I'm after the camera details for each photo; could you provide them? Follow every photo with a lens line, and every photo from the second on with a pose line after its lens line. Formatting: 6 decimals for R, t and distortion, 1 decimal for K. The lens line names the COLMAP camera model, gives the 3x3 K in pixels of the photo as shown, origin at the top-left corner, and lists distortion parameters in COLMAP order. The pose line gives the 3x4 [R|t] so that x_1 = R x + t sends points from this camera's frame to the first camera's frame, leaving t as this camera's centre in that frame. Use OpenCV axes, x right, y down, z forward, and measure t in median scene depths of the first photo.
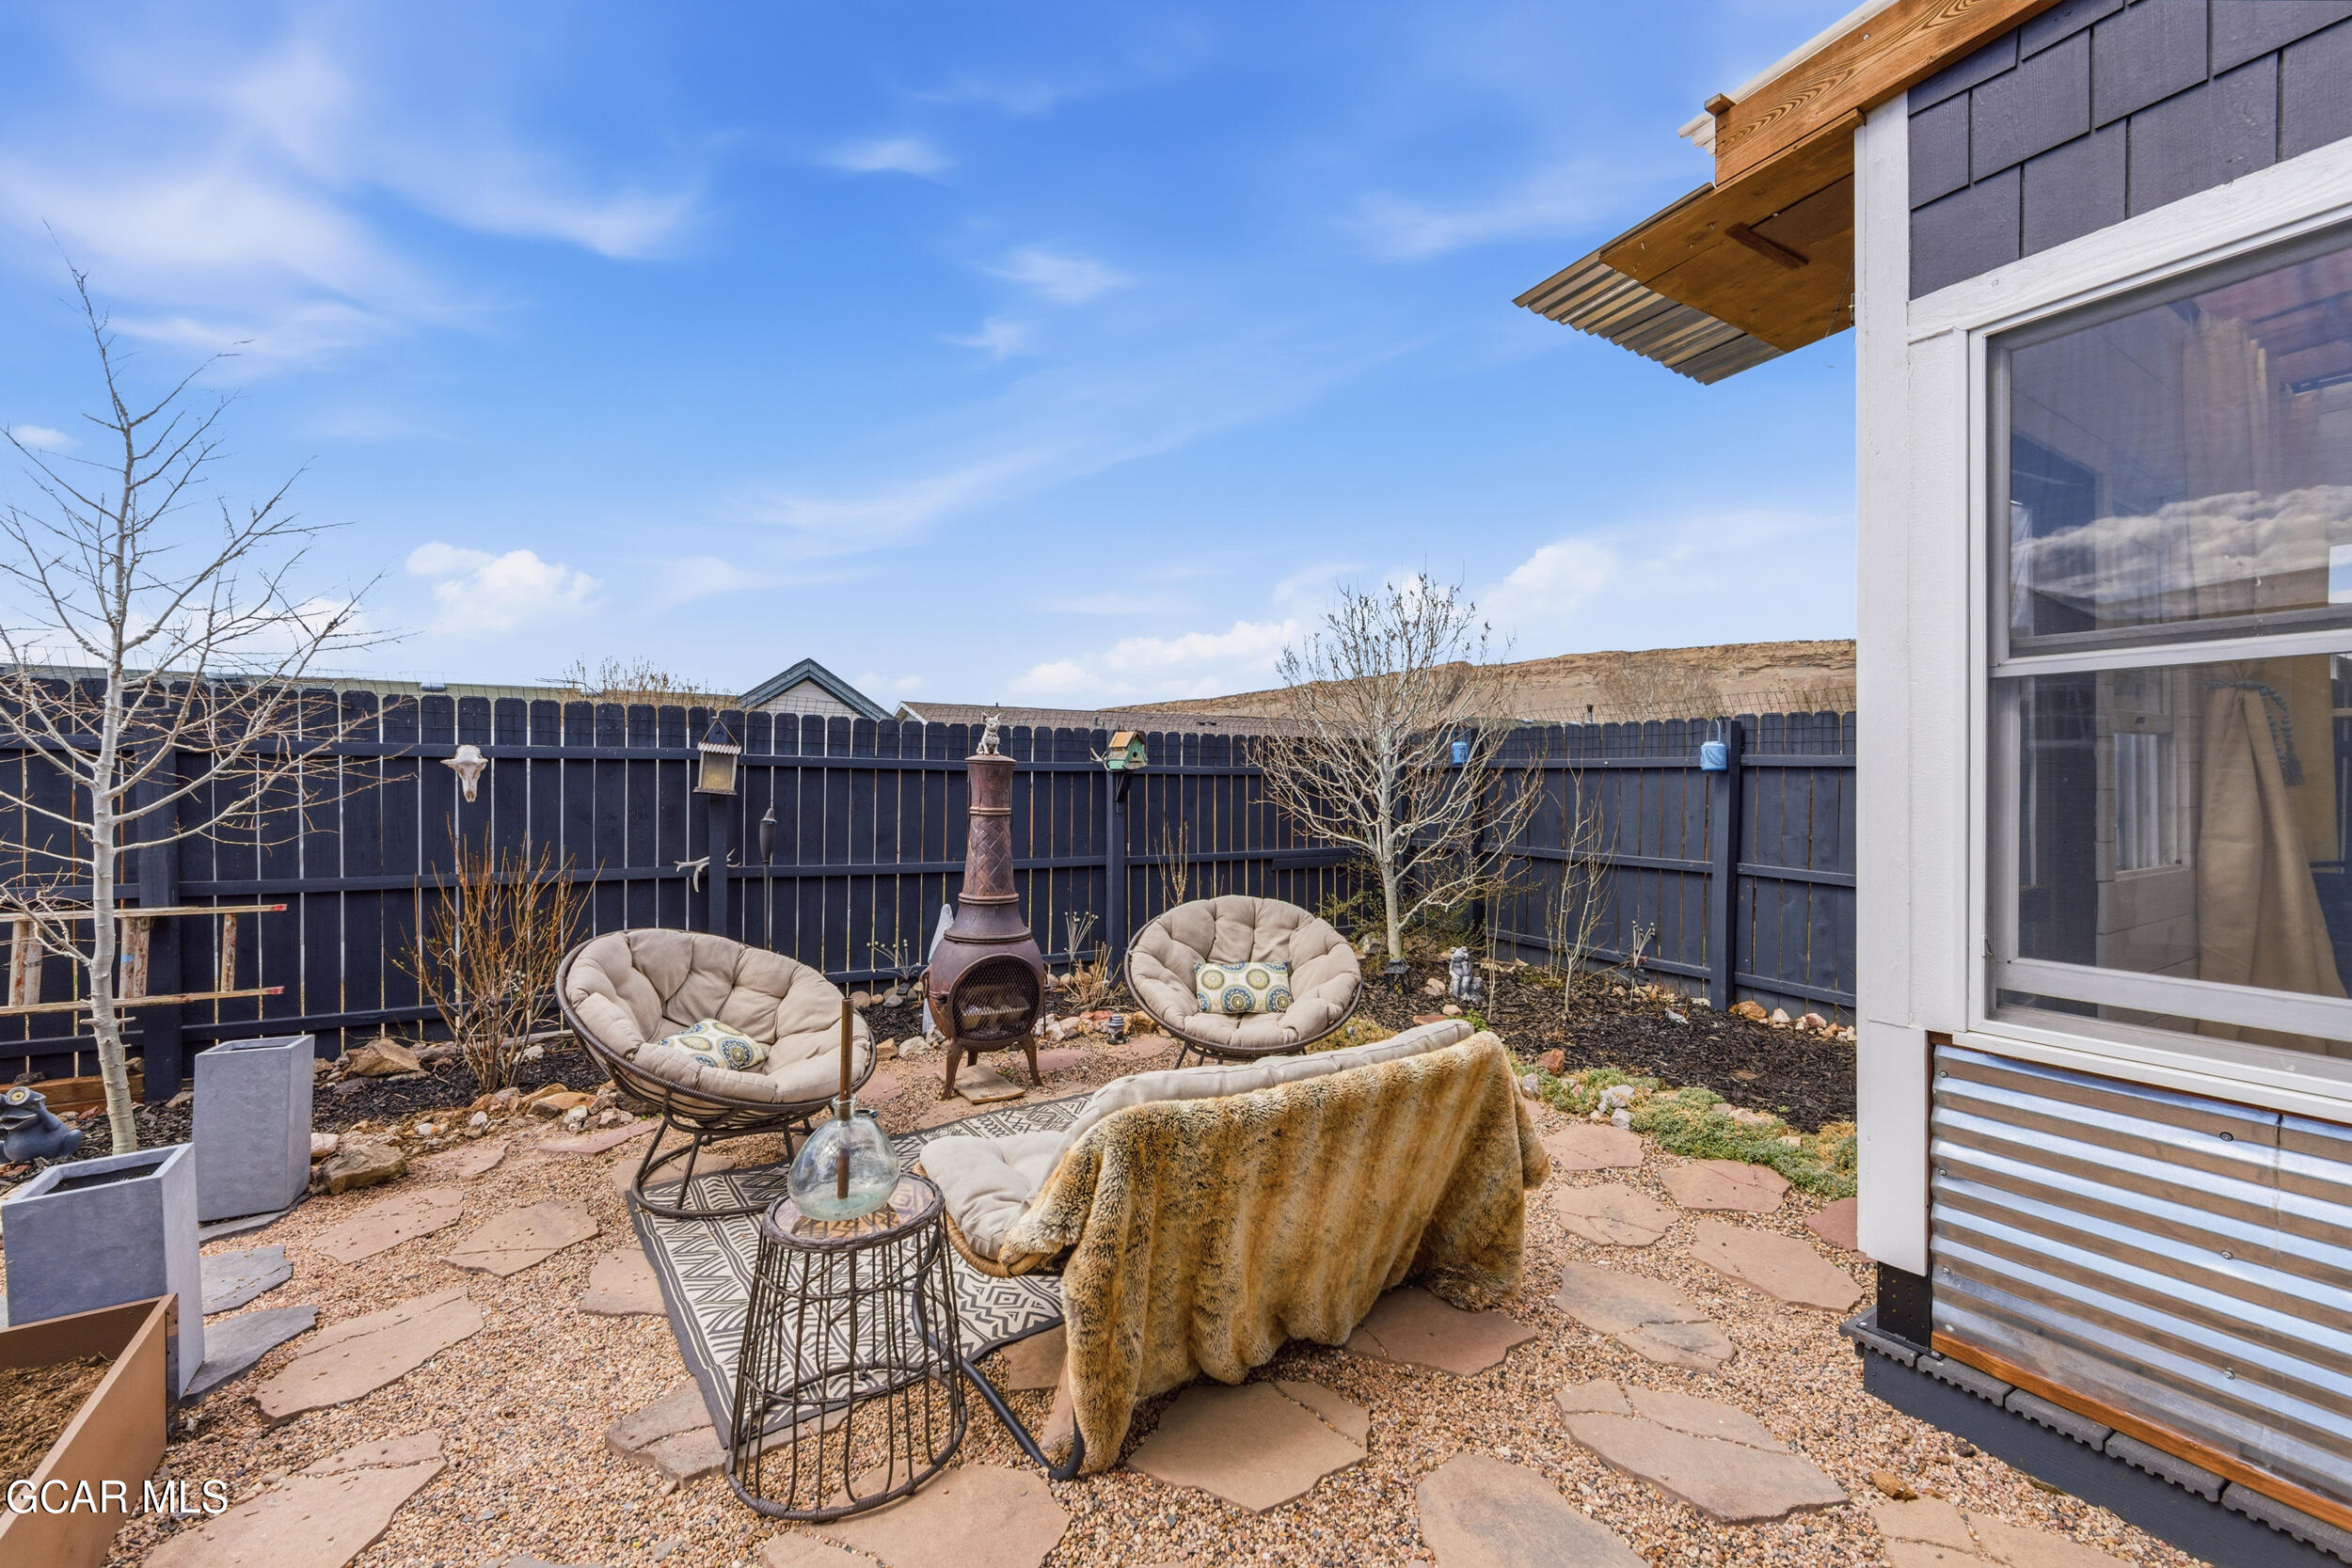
lens RADIAL K [[939.0, 0, 1180.1], [0, 939.0, 749.9], [0, 0, 1]] dist [-0.002042, -0.001010]
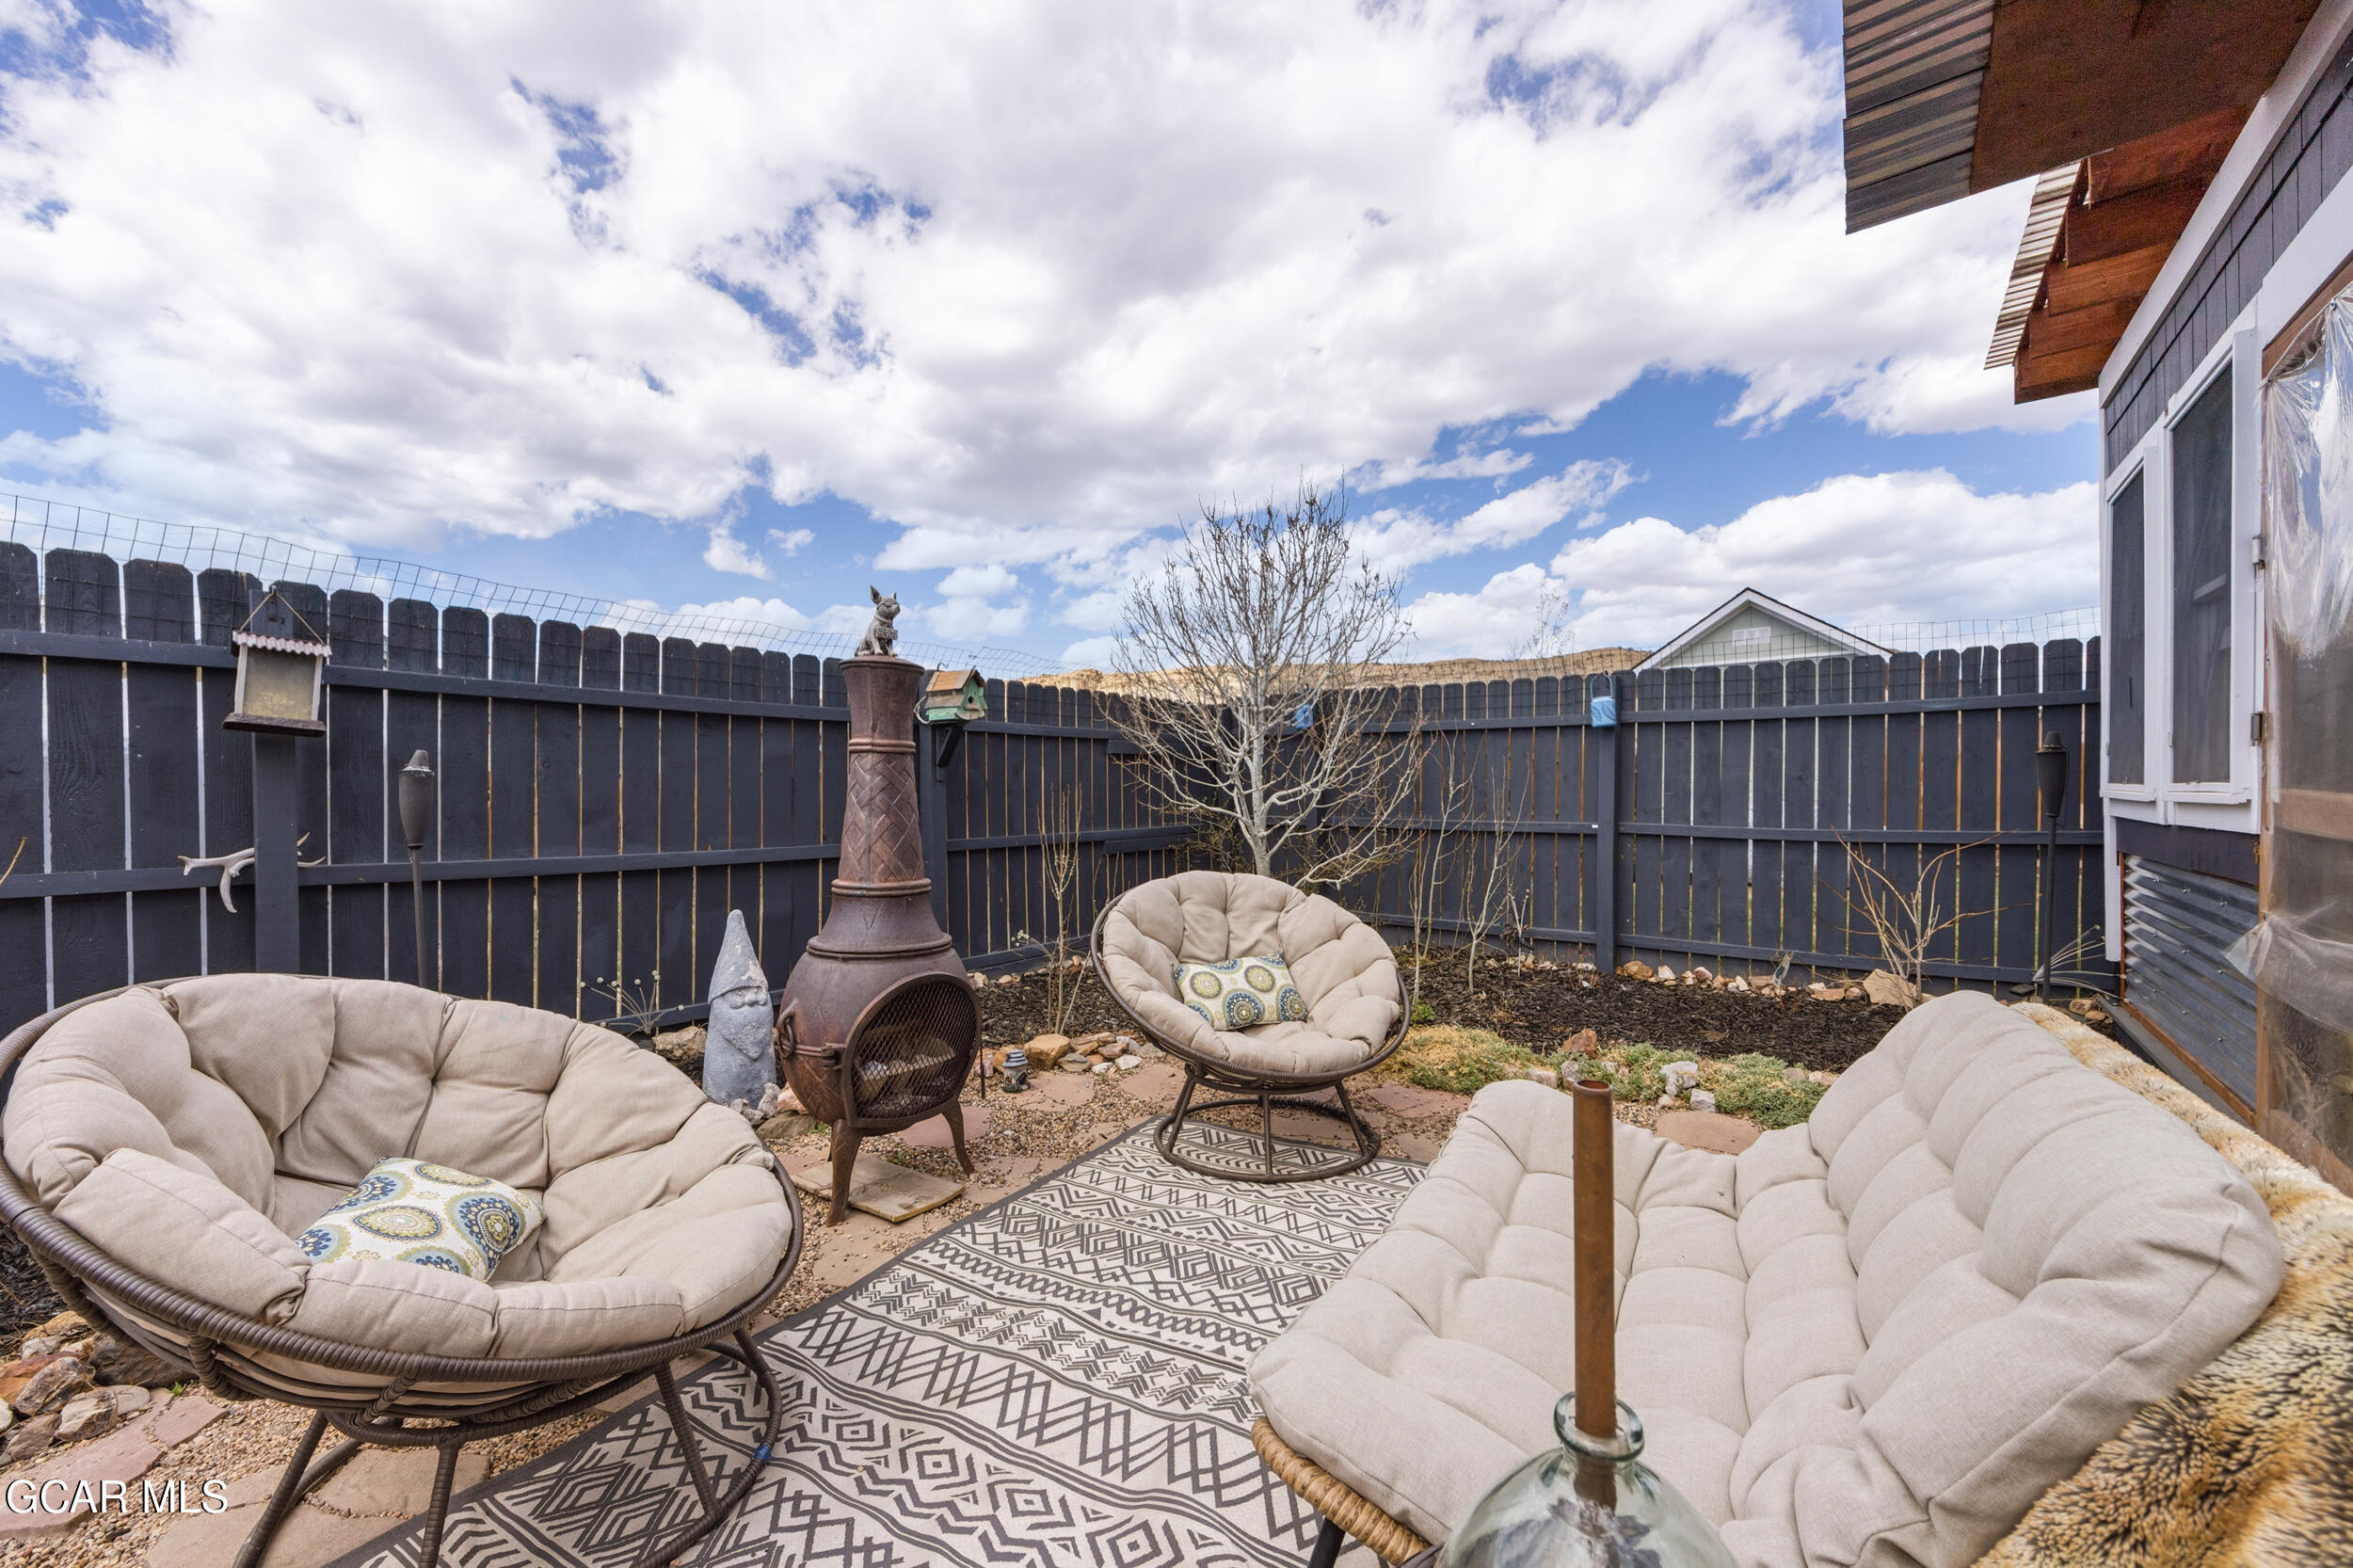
lens RADIAL K [[941.9, 0, 1179.6], [0, 941.9, 779.4], [0, 0, 1]] dist [-0.001369, -0.002086]
pose [[0.919474, -0.004064, 0.393129, -0.270896], [-0.004188, 0.999789, 0.020131, 0.074180], [-0.393128, -0.020156, 0.919263, 0.354560]]
